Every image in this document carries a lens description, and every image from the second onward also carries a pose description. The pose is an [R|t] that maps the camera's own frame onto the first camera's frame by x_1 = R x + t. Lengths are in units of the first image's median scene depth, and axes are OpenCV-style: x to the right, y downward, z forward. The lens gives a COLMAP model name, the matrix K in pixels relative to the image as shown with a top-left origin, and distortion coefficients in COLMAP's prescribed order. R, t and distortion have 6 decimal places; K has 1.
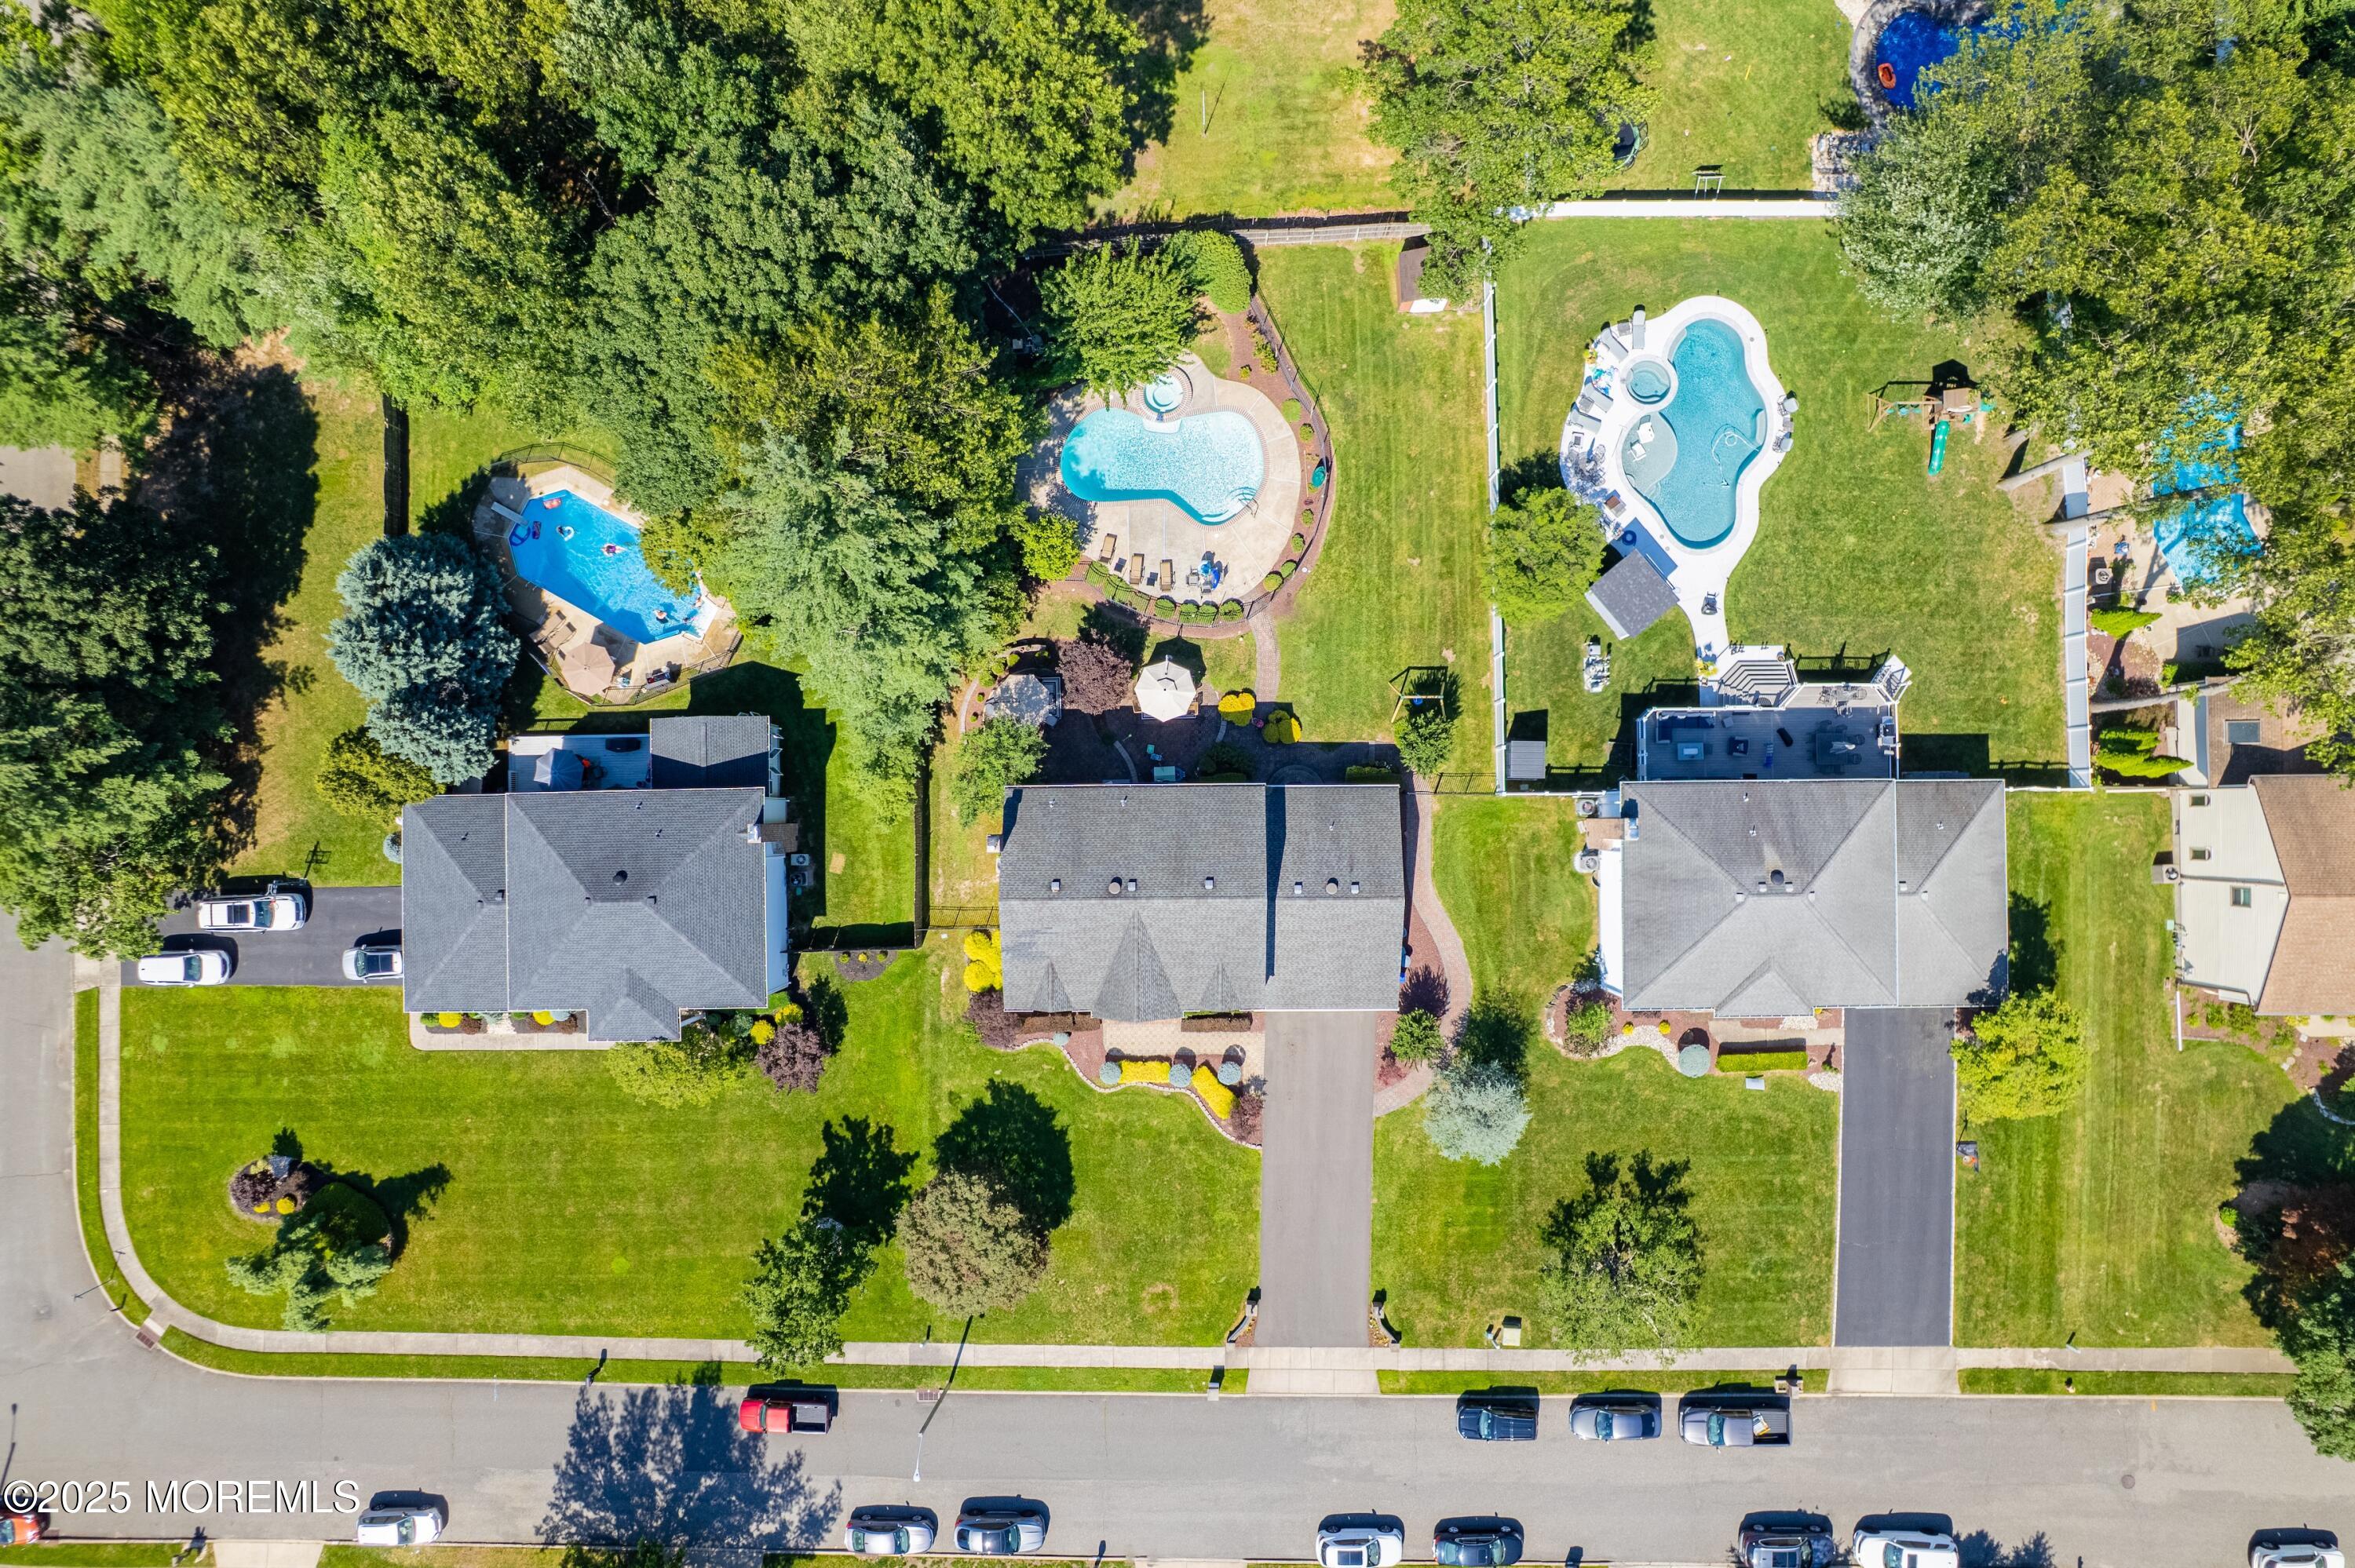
lens RADIAL K [[1513.9, 0, 1174.8], [0, 1513.9, 801.9], [0, 0, 1]] dist [-0.078593, 0.071532]
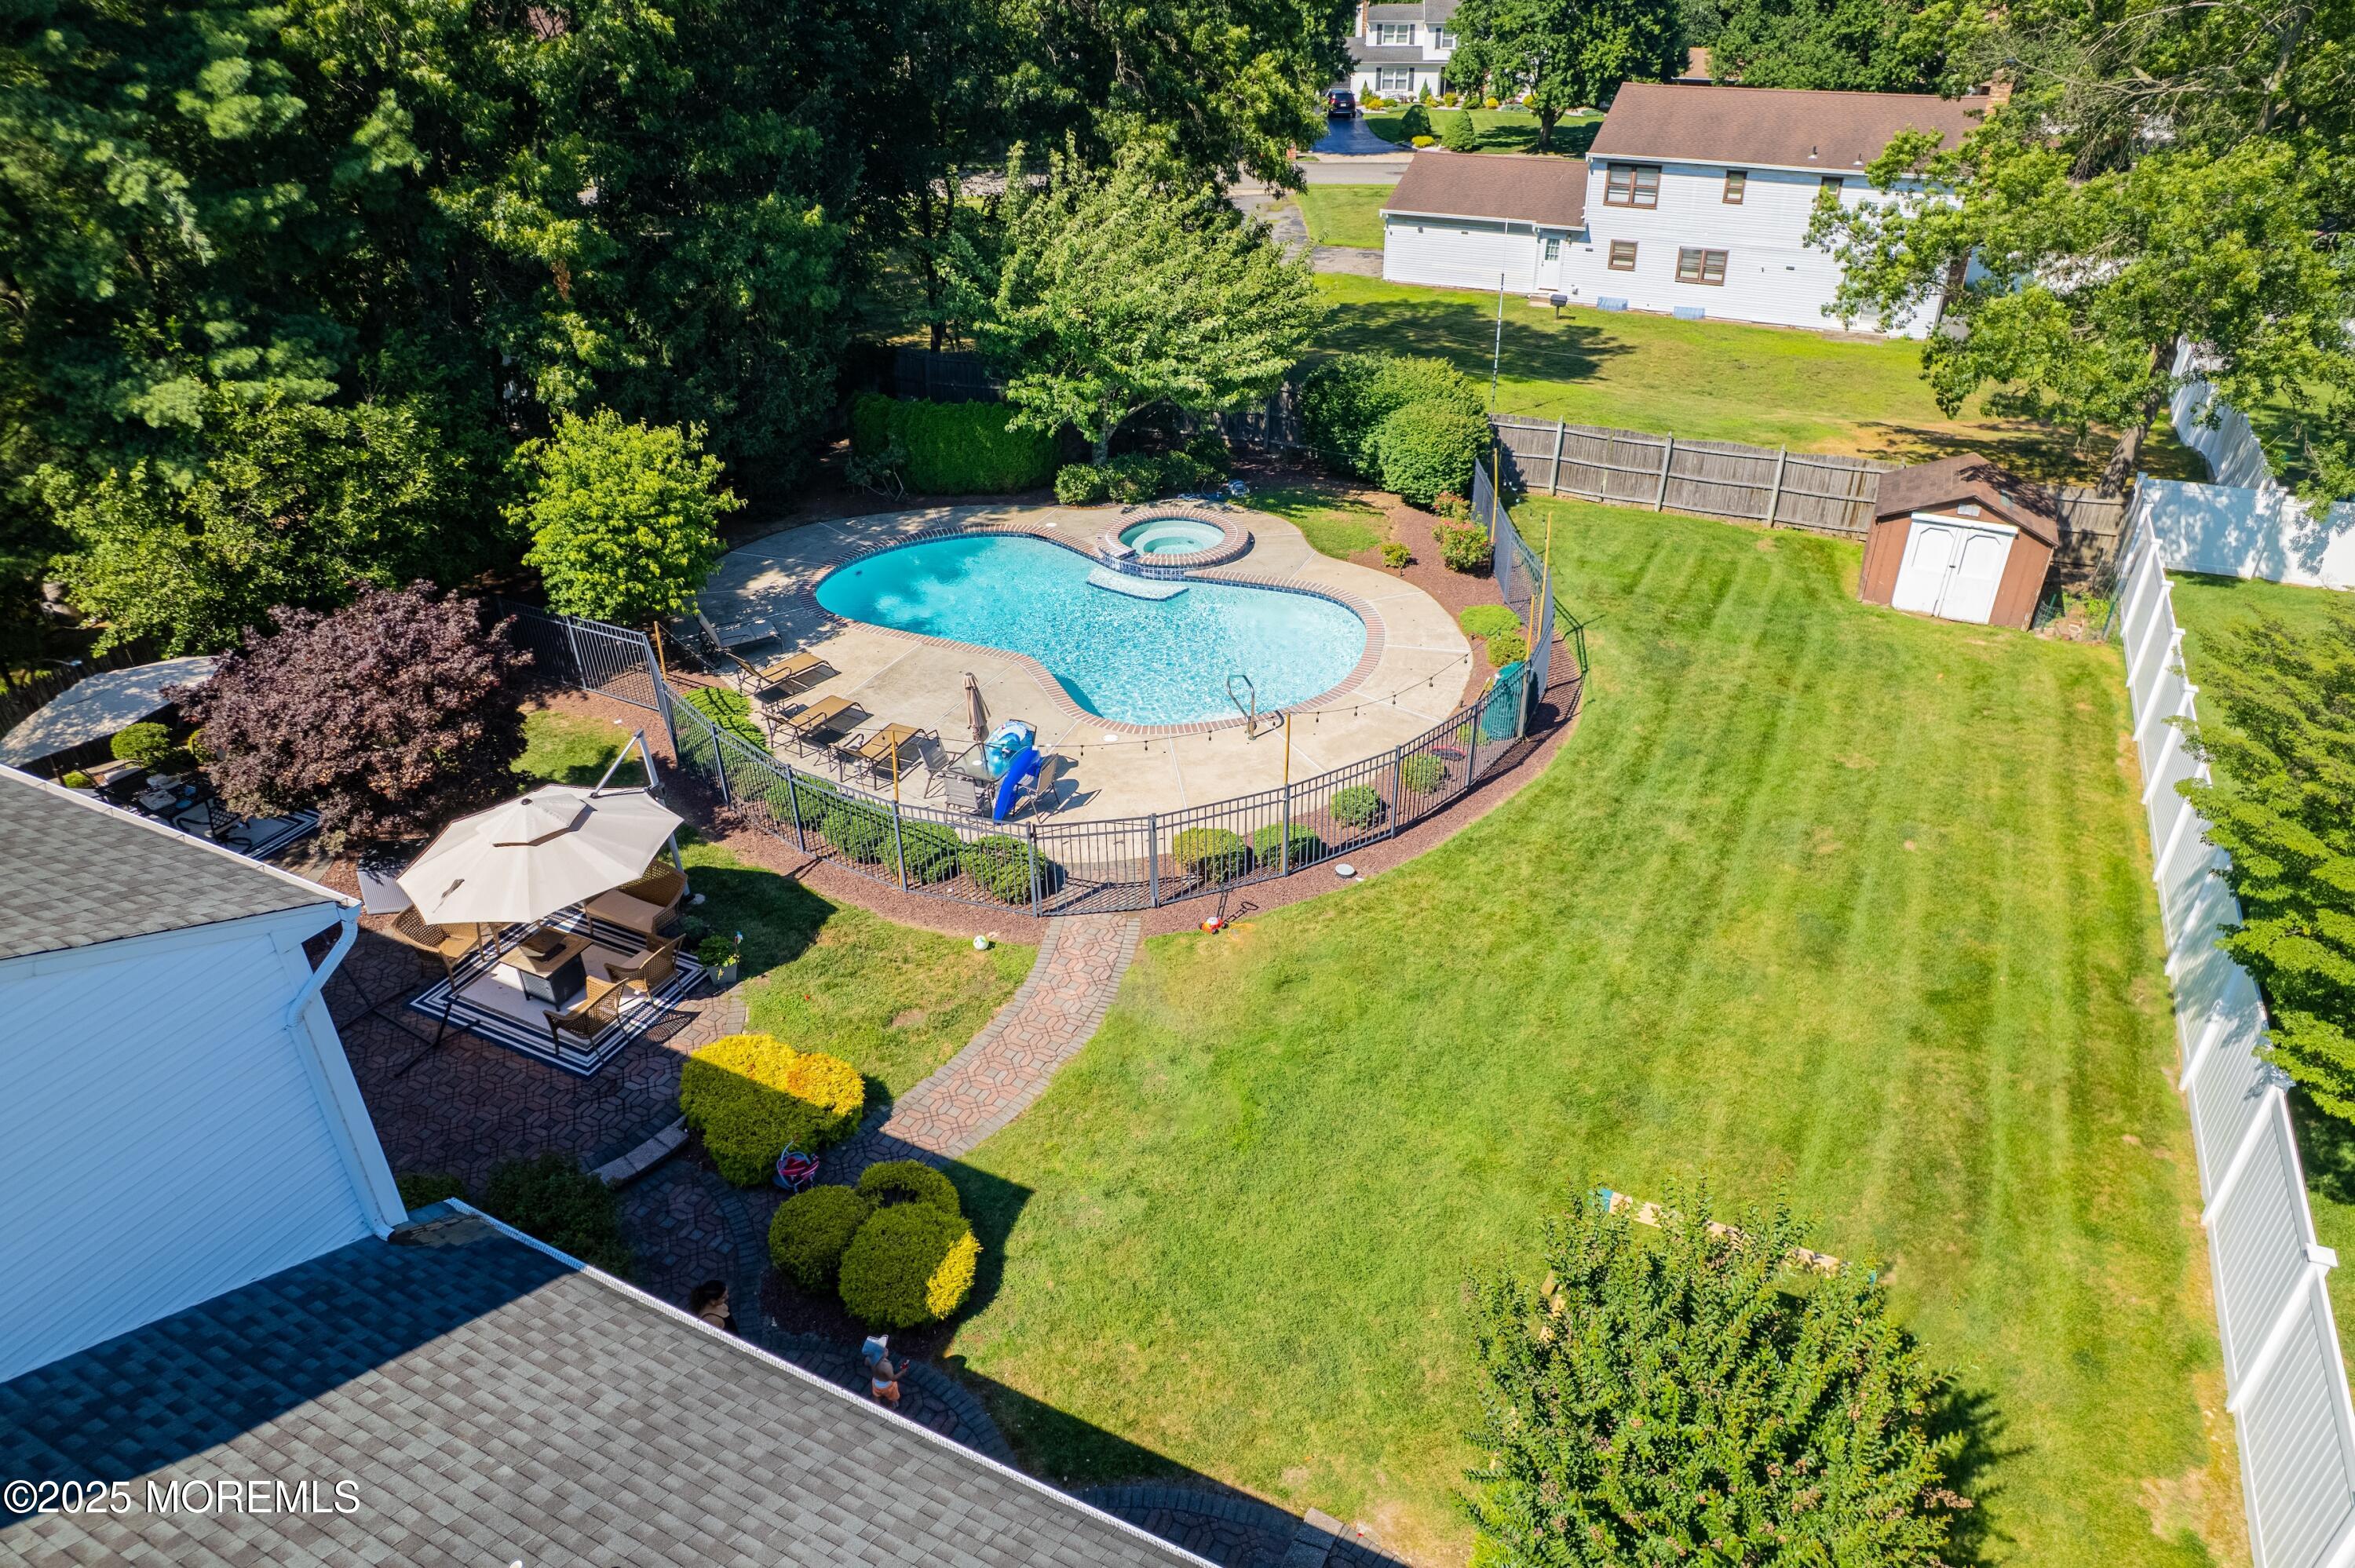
lens RADIAL K [[1524.5, 0, 1173.8], [0, 1524.5, 794.7], [0, 0, 1]] dist [-0.075946, 0.067792]
pose [[0.887075, 0.243036, -0.392469, 0.157161], [-0.461619, 0.471598, -0.751334, 0.046263], [0.002486, 0.847661, 0.530533, 0.851561]]
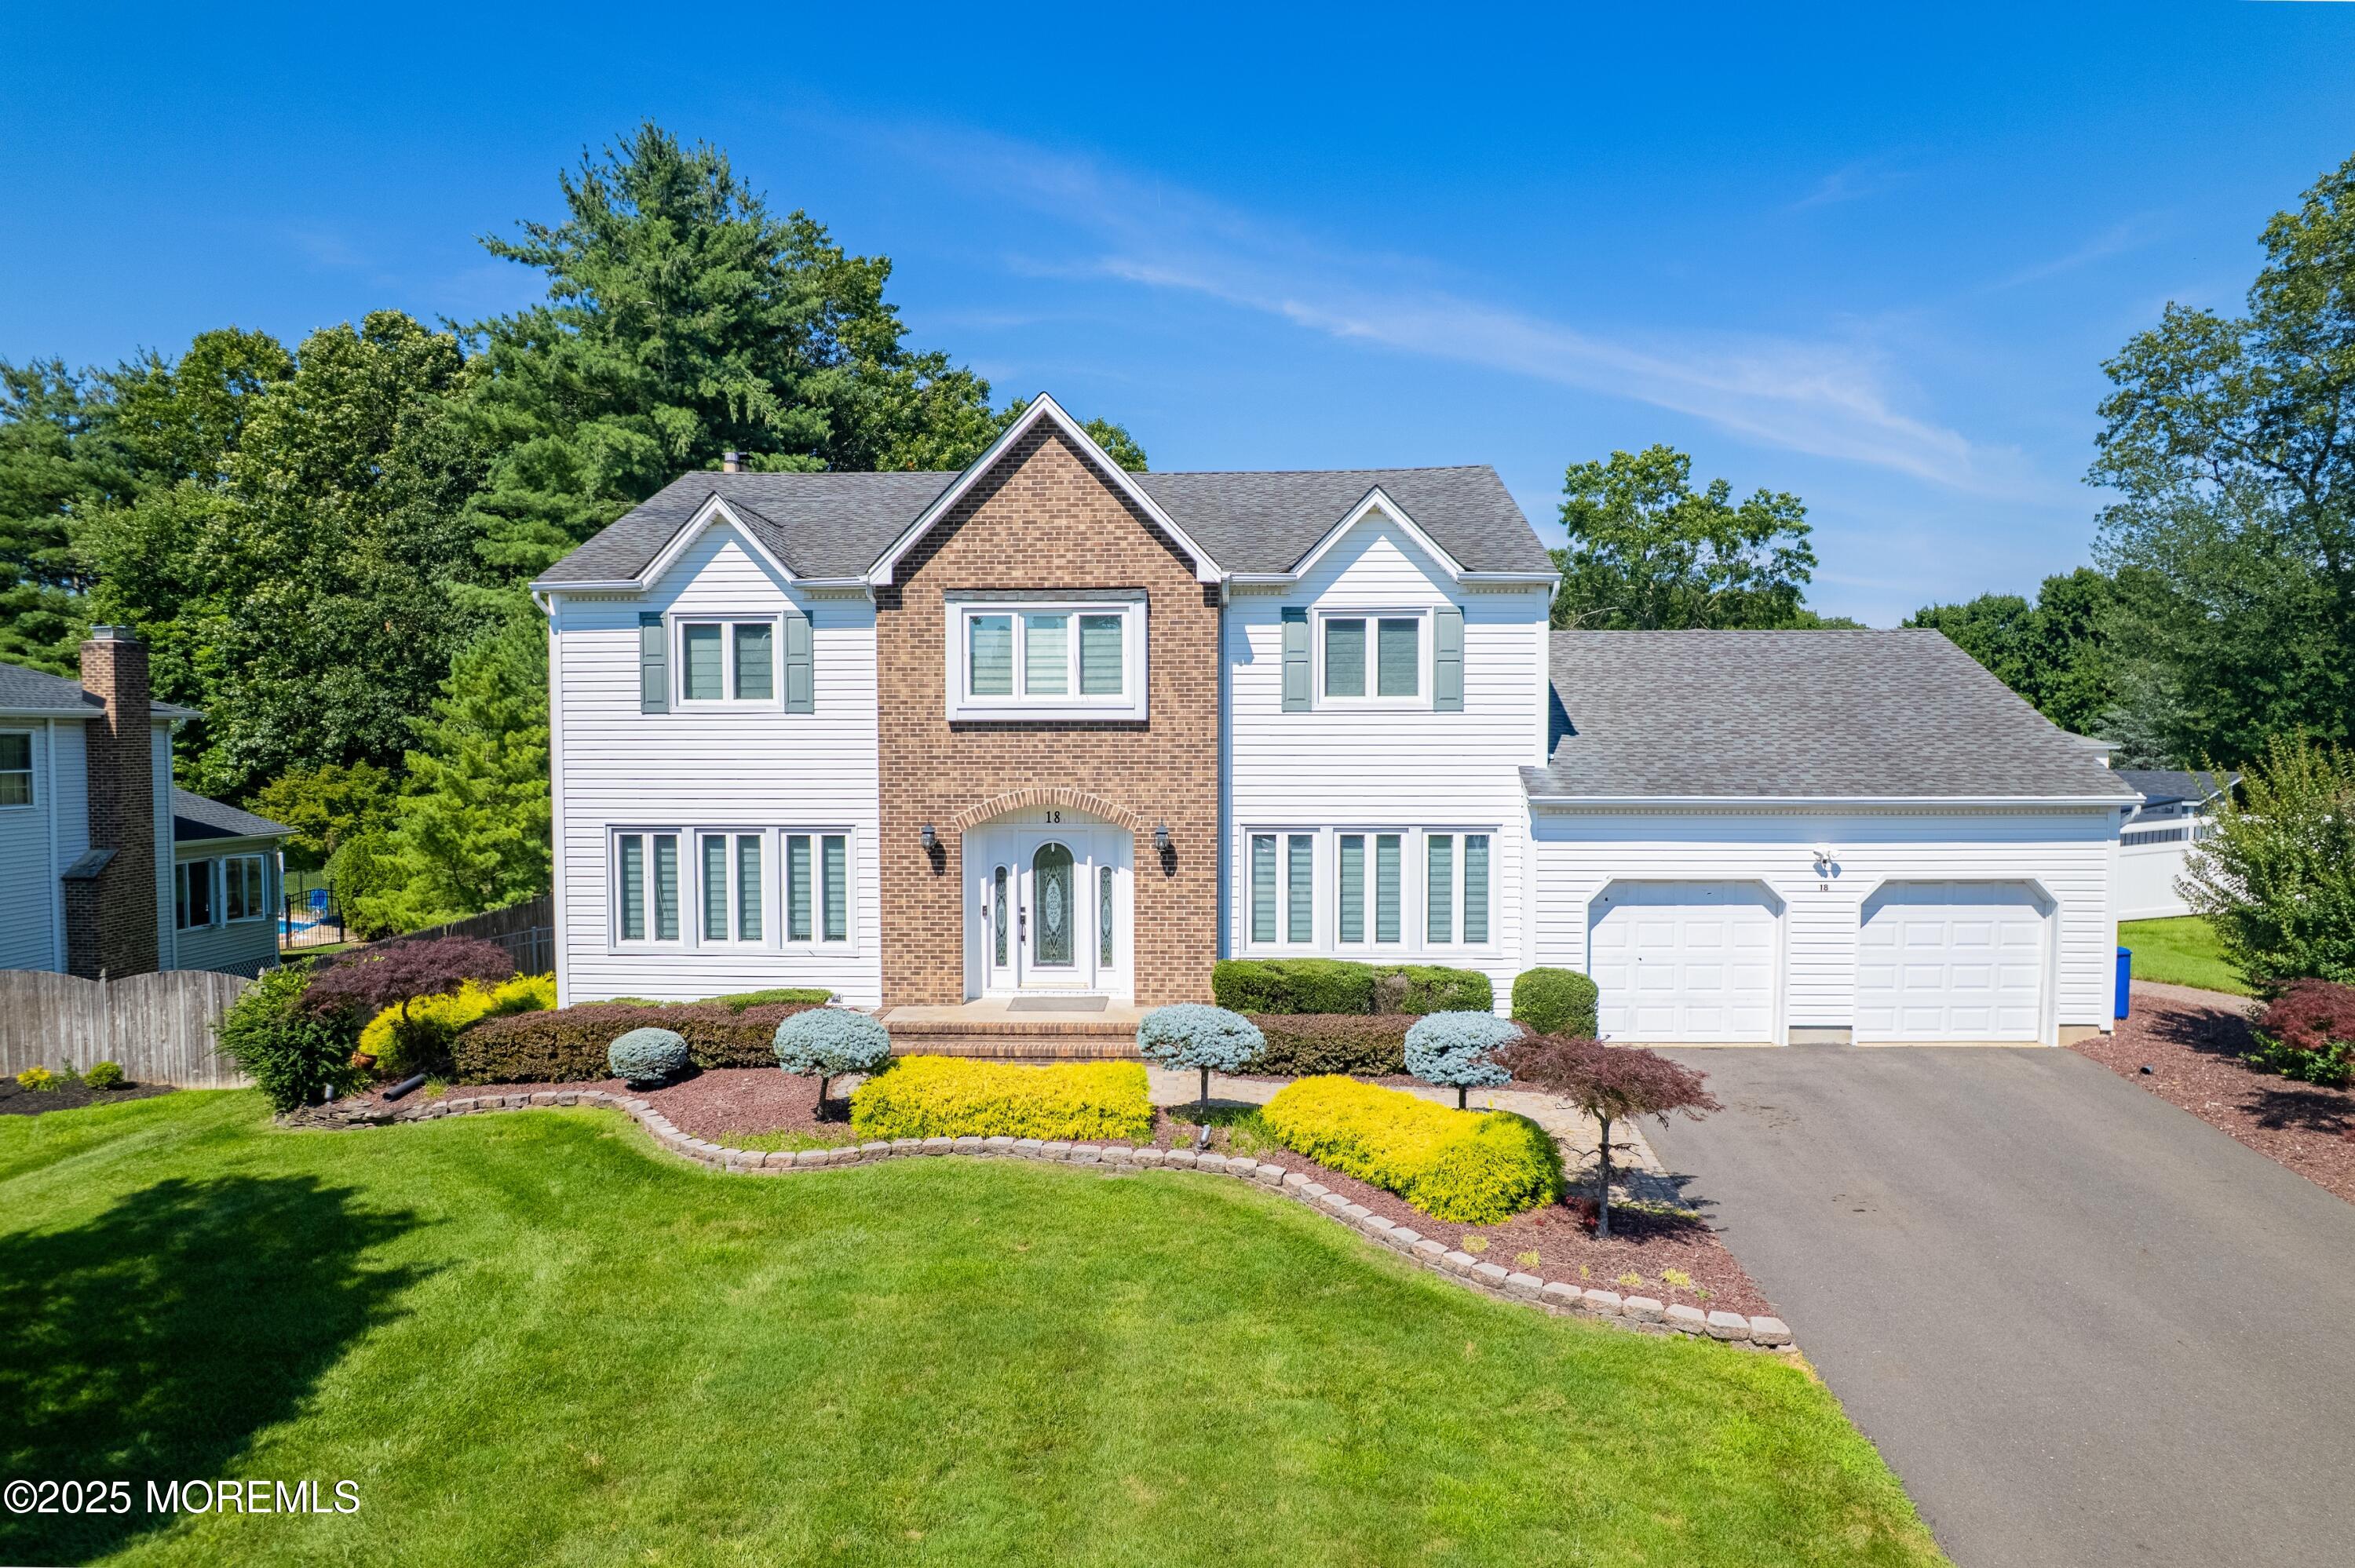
lens RADIAL K [[1530.6, 0, 1171.4], [0, 1530.6, 795.3], [0, 0, 1]] dist [-0.082735, 0.074246]
pose [[0.998449, 0.017162, -0.052960, 0.009425], [-0.053685, 0.044956, -0.997545, 0.360265], [-0.014739, 0.998842, 0.045807, 0.943589]]
